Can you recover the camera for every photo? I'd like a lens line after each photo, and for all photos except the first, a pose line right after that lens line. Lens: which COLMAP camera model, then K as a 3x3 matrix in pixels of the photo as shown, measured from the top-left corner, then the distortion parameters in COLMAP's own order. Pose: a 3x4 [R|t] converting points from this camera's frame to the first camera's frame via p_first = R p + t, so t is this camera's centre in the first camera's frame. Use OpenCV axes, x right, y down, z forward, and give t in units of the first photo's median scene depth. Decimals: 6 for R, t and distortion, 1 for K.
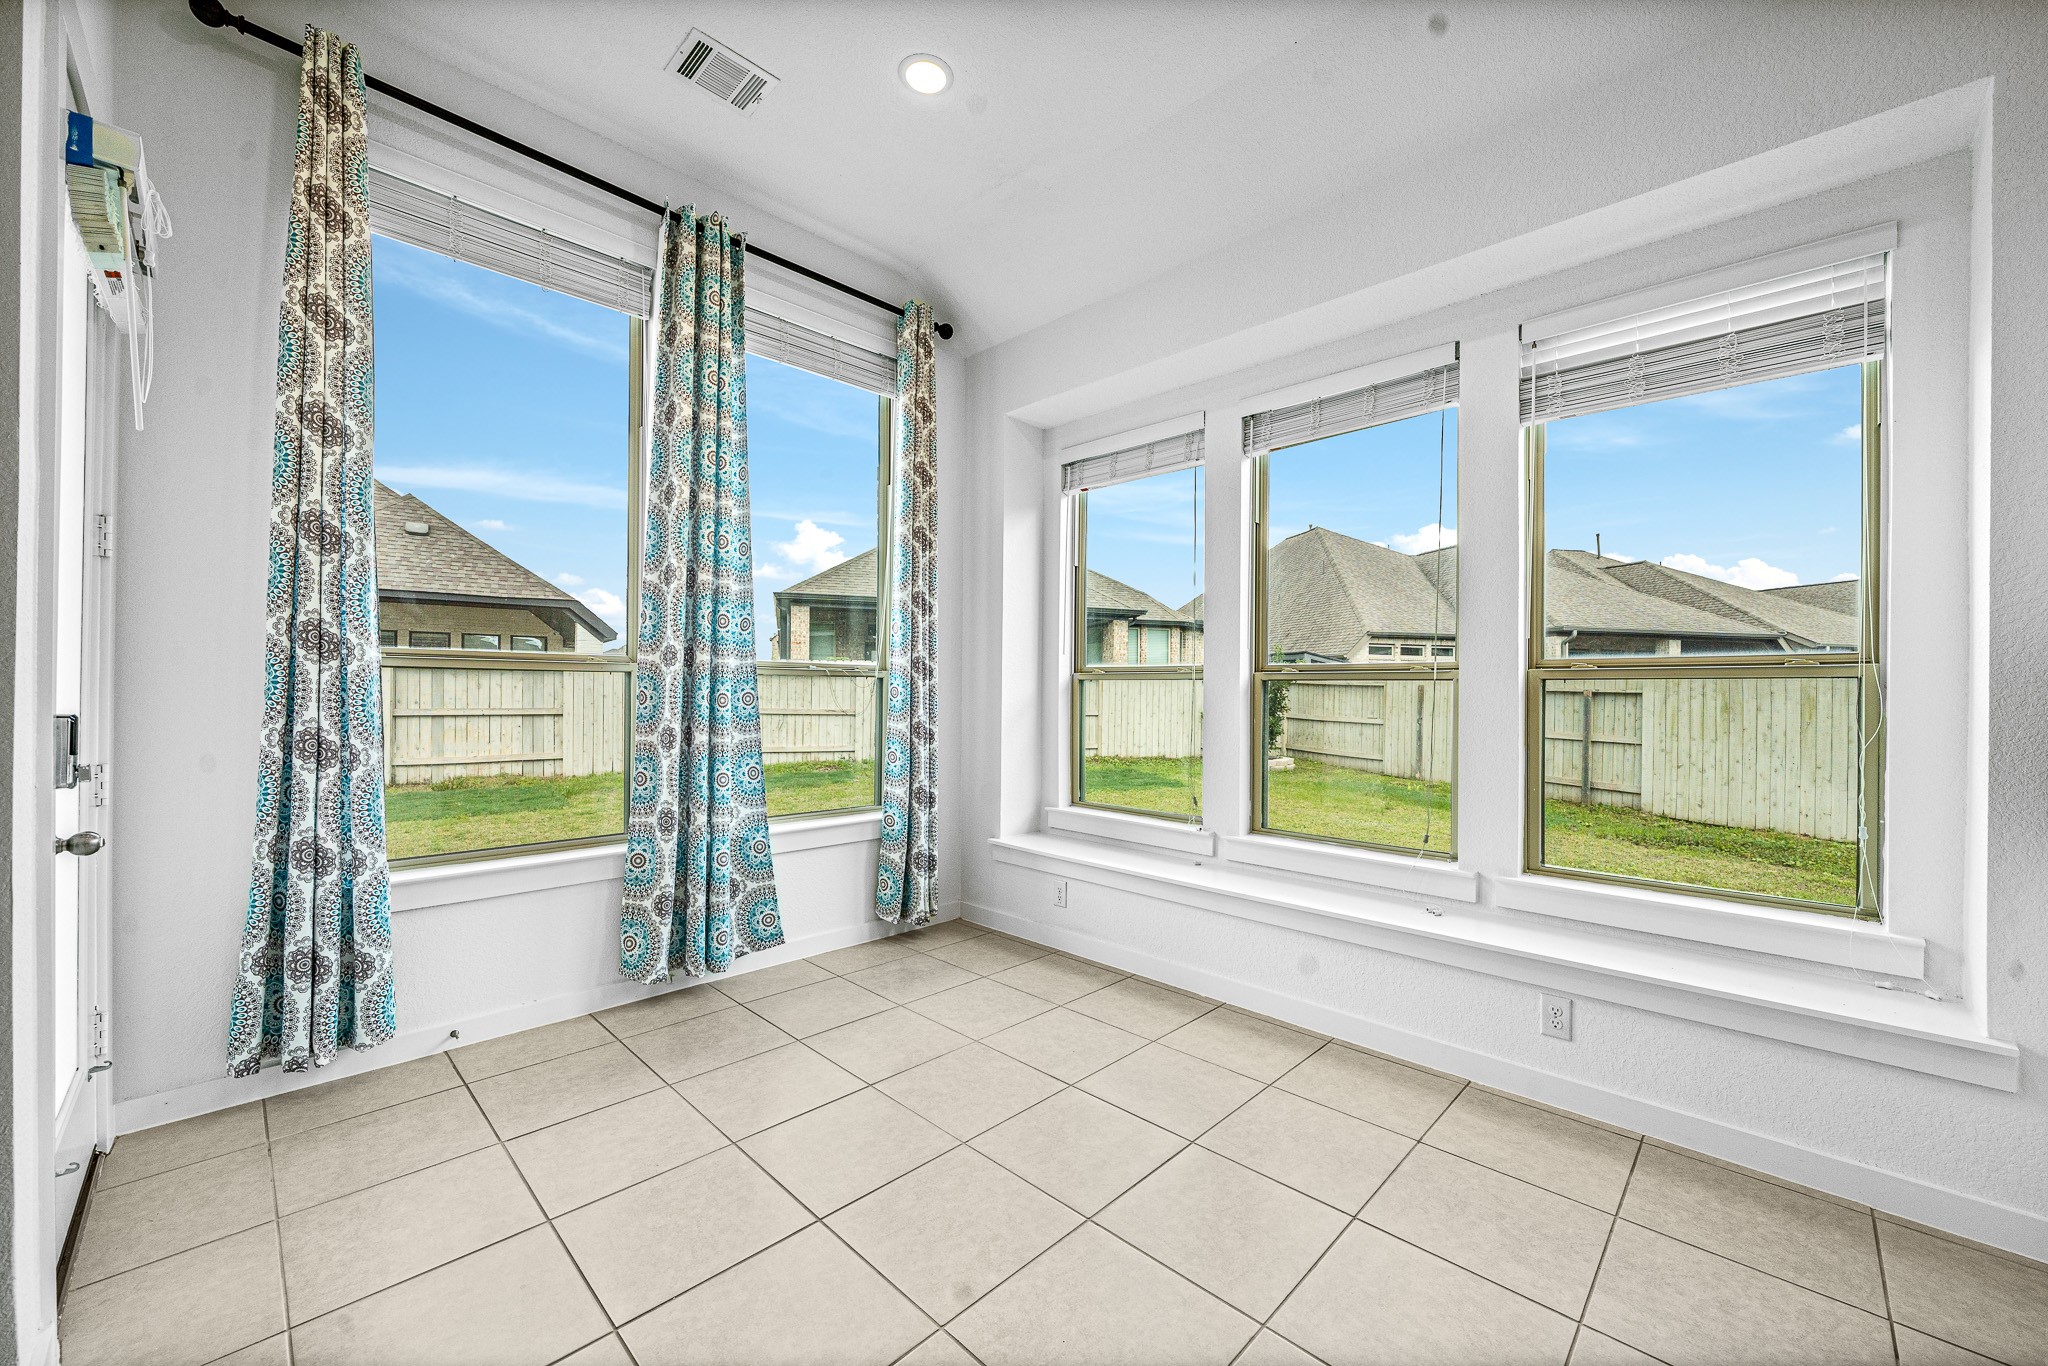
lens RADIAL K [[787.3, 0, 1050.6], [0, 787.3, 692.6], [0, 0, 1]] dist [-0.006890, 0.000347]
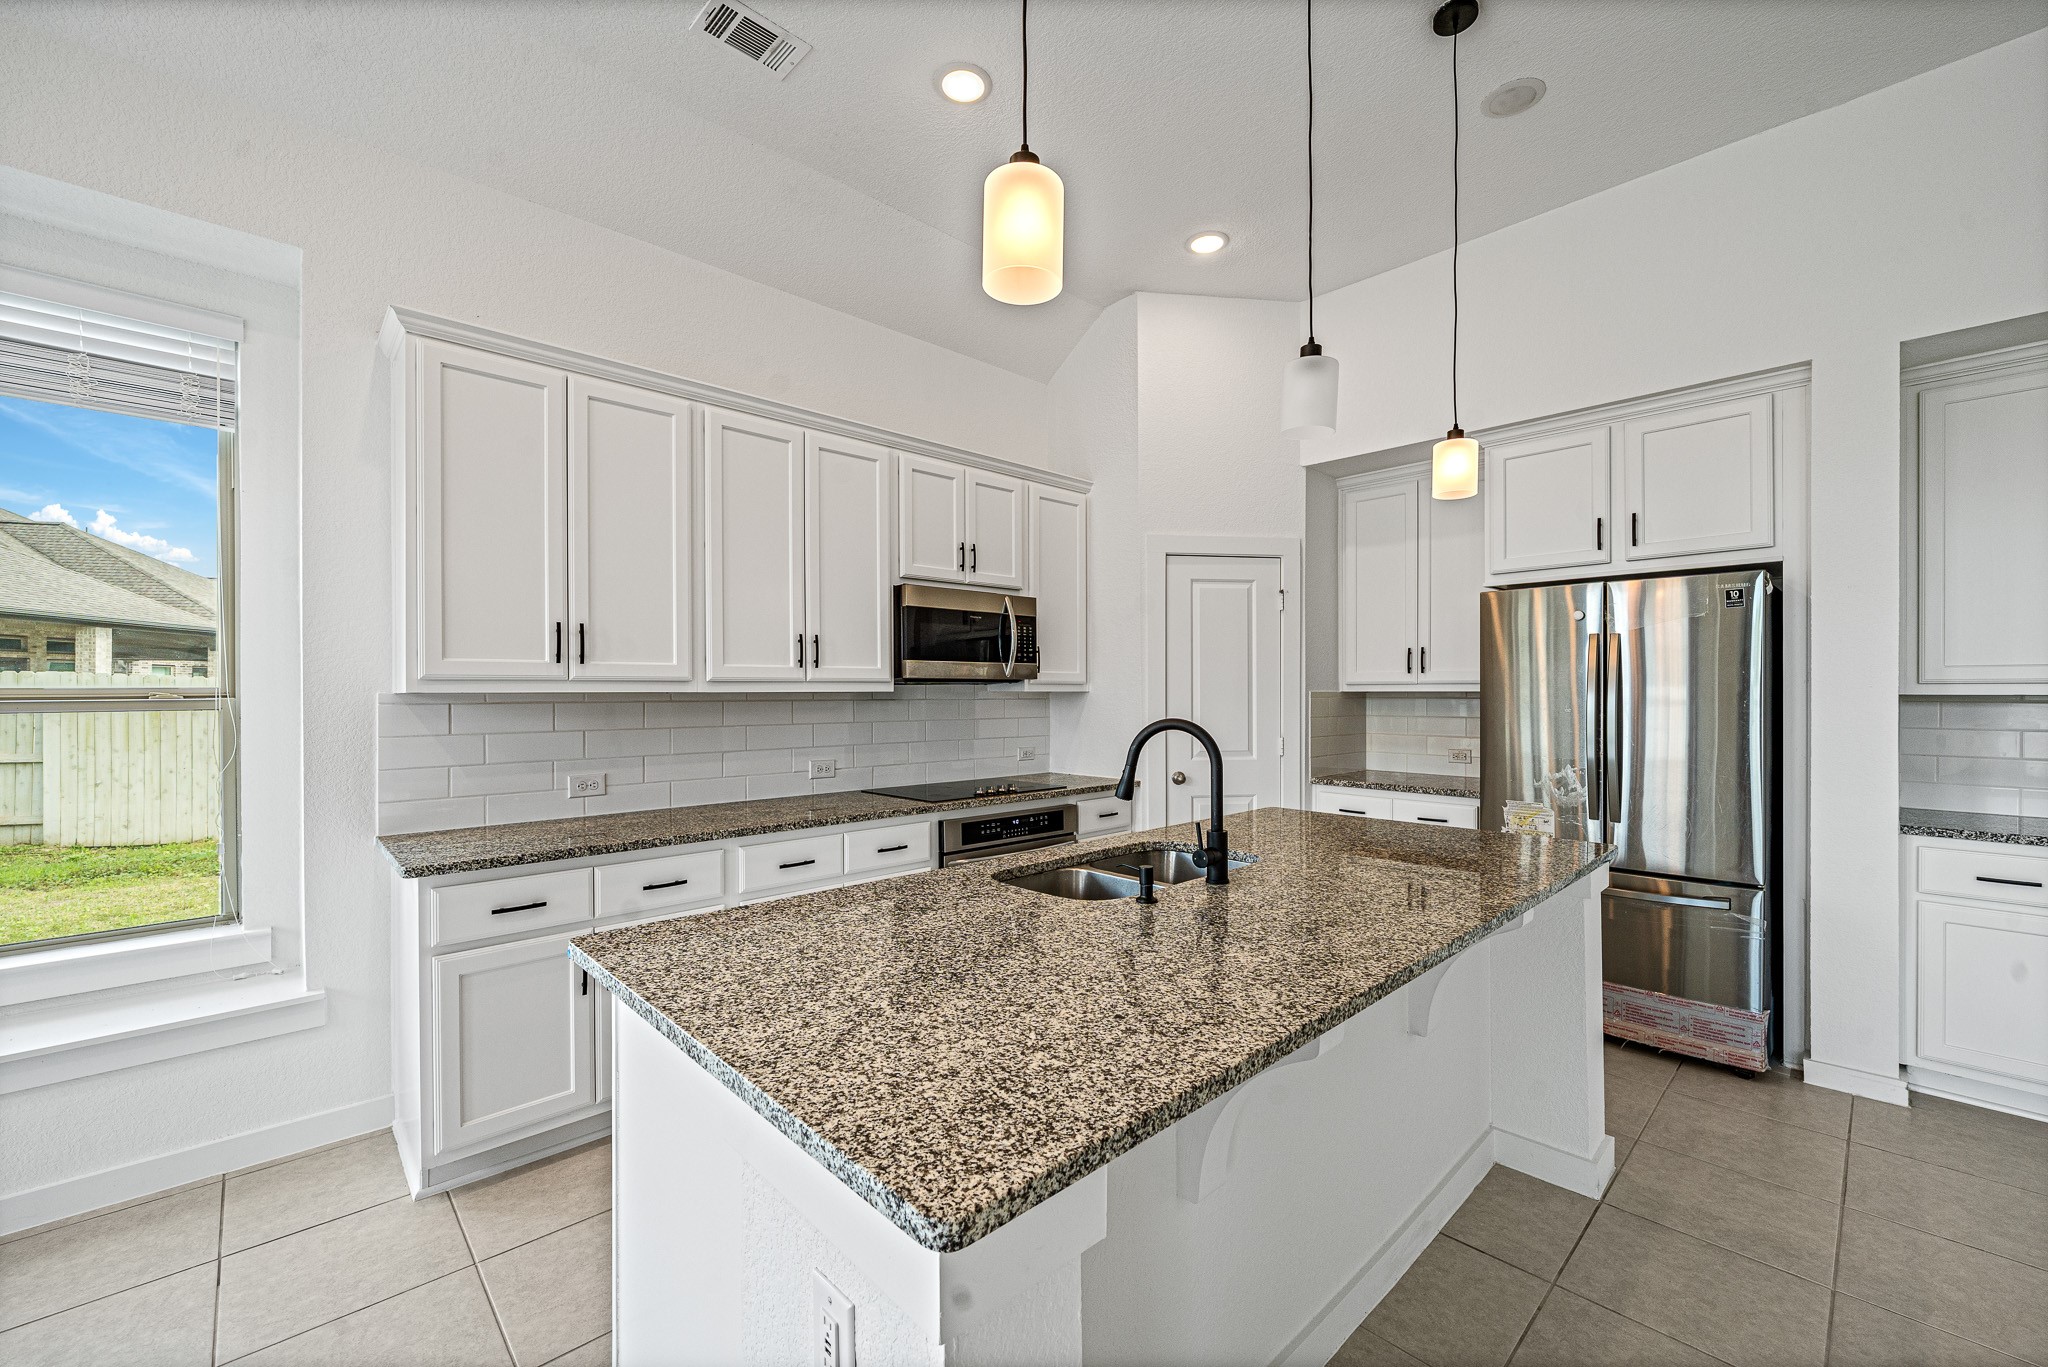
lens RADIAL K [[821.8, 0, 1013.6], [0, 821.8, 688.2], [0, 0, 1]] dist [-0.004650, -0.000780]
pose [[0.064489, -0.008644, 0.997881, -0.054804], [0.005826, 0.999949, 0.008286, -0.047952], [-0.997901, 0.005280, 0.064536, -0.191425]]
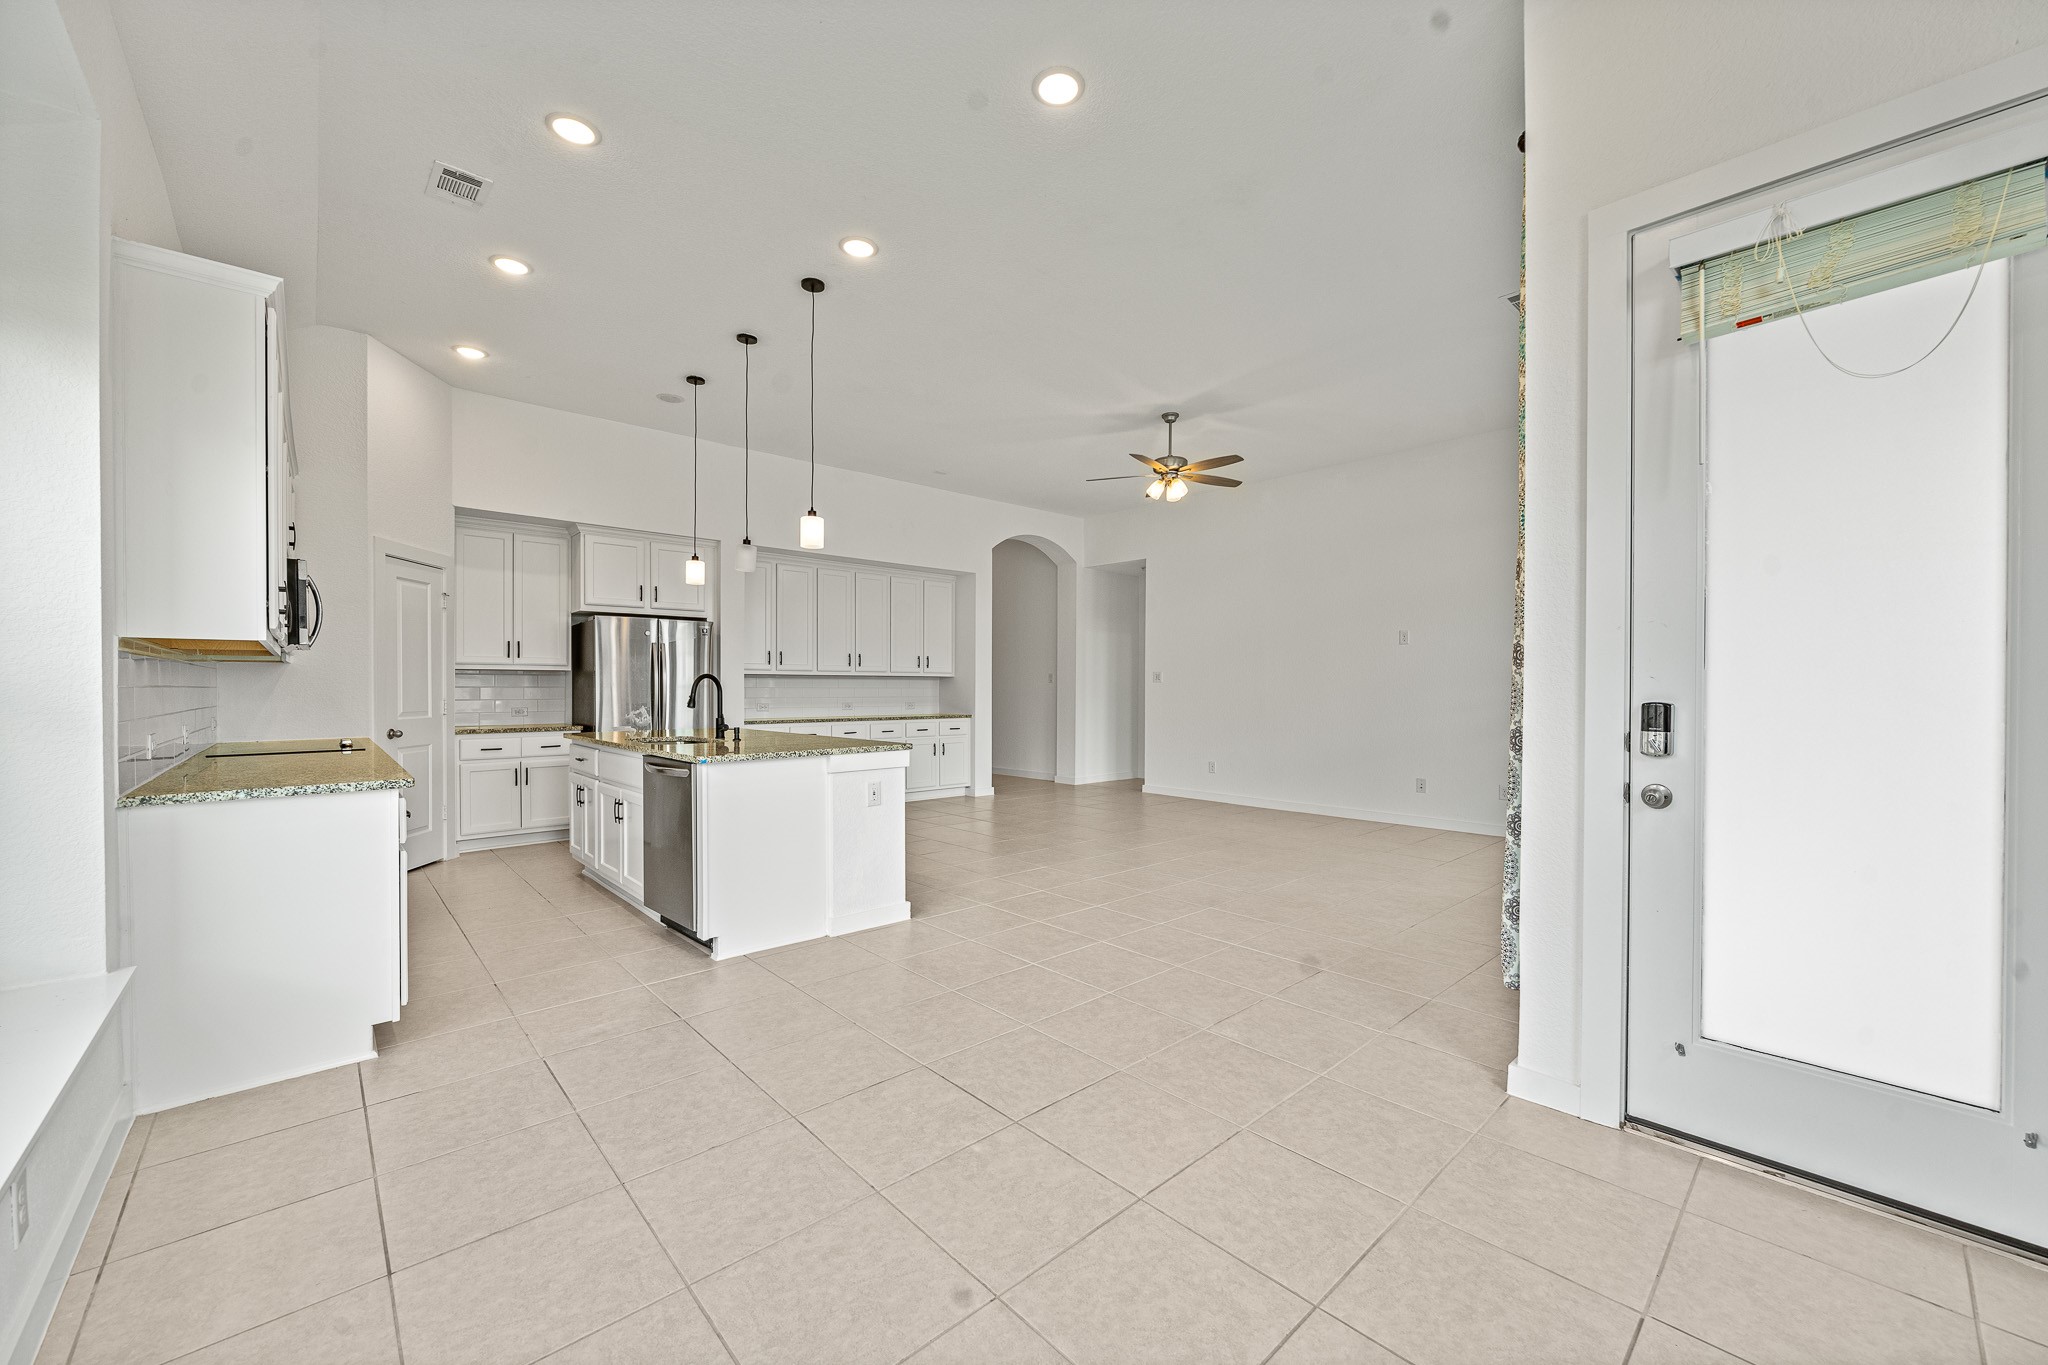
lens RADIAL K [[787.3, 0, 1036.2], [0, 787.3, 690.8], [0, 0, 1]] dist [-0.006890, 0.000347]
pose [[-0.997875, -0.013720, 0.063689, -0.146327], [-0.013127, 0.999867, 0.009721, -0.000933], [-0.063814, 0.008865, -0.997922, 1.454163]]
